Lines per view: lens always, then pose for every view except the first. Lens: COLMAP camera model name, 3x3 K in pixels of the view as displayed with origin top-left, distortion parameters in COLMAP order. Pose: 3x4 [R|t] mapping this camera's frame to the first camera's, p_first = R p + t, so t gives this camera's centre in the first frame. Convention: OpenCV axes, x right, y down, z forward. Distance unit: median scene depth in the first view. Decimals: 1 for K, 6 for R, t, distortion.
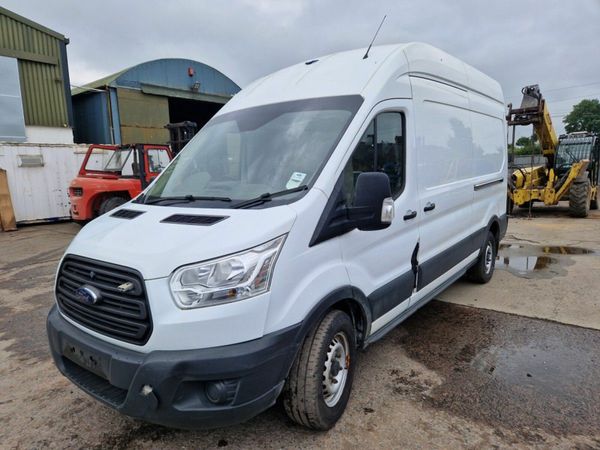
lens RADIAL K [[400.7, 0, 297.2], [0, 400.7, 230.1], [0, 0, 1]] dist [0.059040, -0.053053]
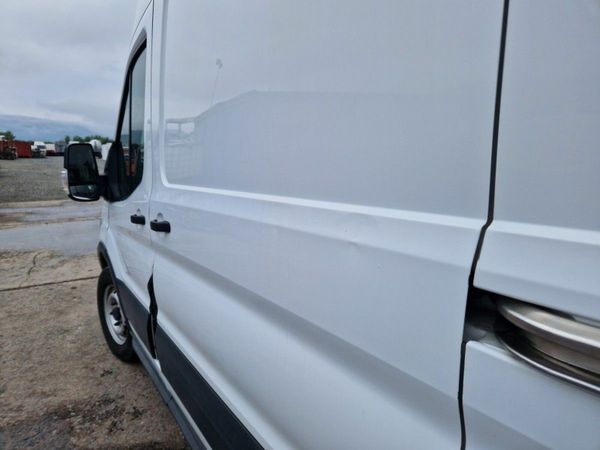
lens RADIAL K [[400.7, 0, 297.2], [0, 400.7, 230.1], [0, 0, 1]] dist [0.059040, -0.053053]
pose [[-0.306112, 0.193857, -0.932049, 0.585620], [-0.153504, 0.956185, 0.249292, -0.156376], [0.939538, 0.219384, -0.262943, 1.041599]]
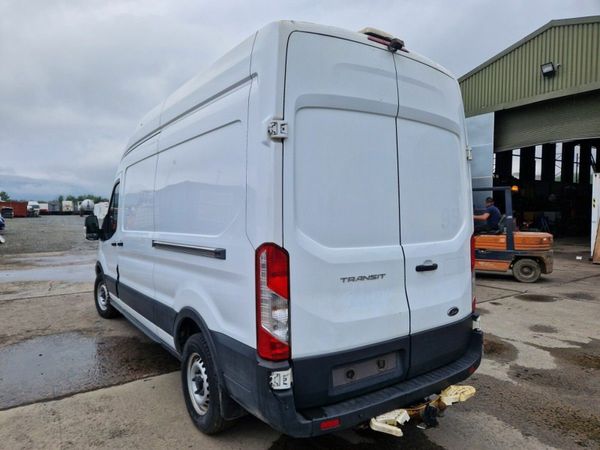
lens RADIAL K [[400.7, 0, 297.2], [0, 400.7, 230.1], [0, 0, 1]] dist [0.059040, -0.053053]
pose [[-0.283318, 0.070617, -0.956423, 1.231780], [-0.143564, 0.982925, 0.115101, -0.291828], [0.948220, 0.169918, -0.268342, 1.603288]]
